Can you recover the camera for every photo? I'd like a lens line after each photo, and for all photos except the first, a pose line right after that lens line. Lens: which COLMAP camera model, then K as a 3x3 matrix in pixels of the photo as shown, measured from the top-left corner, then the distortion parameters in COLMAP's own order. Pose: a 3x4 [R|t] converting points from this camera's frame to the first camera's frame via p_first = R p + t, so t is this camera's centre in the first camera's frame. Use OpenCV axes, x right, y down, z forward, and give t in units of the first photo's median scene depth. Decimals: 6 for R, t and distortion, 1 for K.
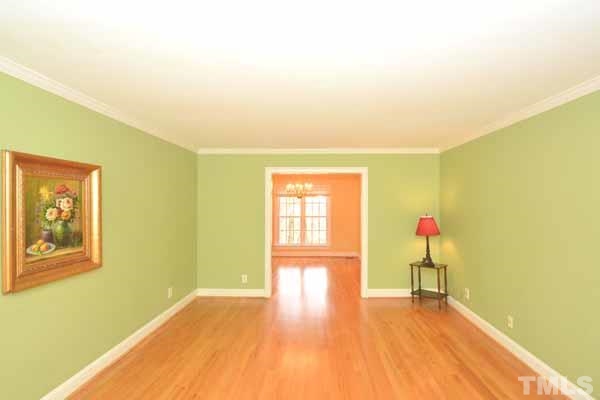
lens RADIAL K [[298.0, 0, 300.0], [0, 298.0, 200.0], [0, 0, 1]] dist [-0.004458, -0.000424]
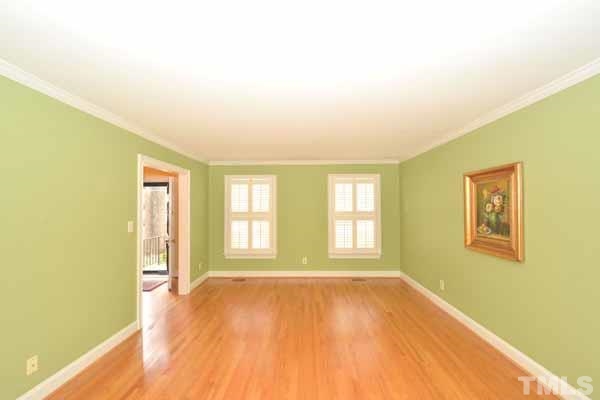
lens RADIAL K [[298.0, 0, 300.0], [0, 298.0, 200.0], [0, 0, 1]] dist [-0.004458, -0.000424]
pose [[-0.998772, -0.000504, -0.049539, 0.138036], [0.001202, 0.999407, -0.034411, 0.056682], [0.049527, -0.034428, -0.998179, 2.285046]]
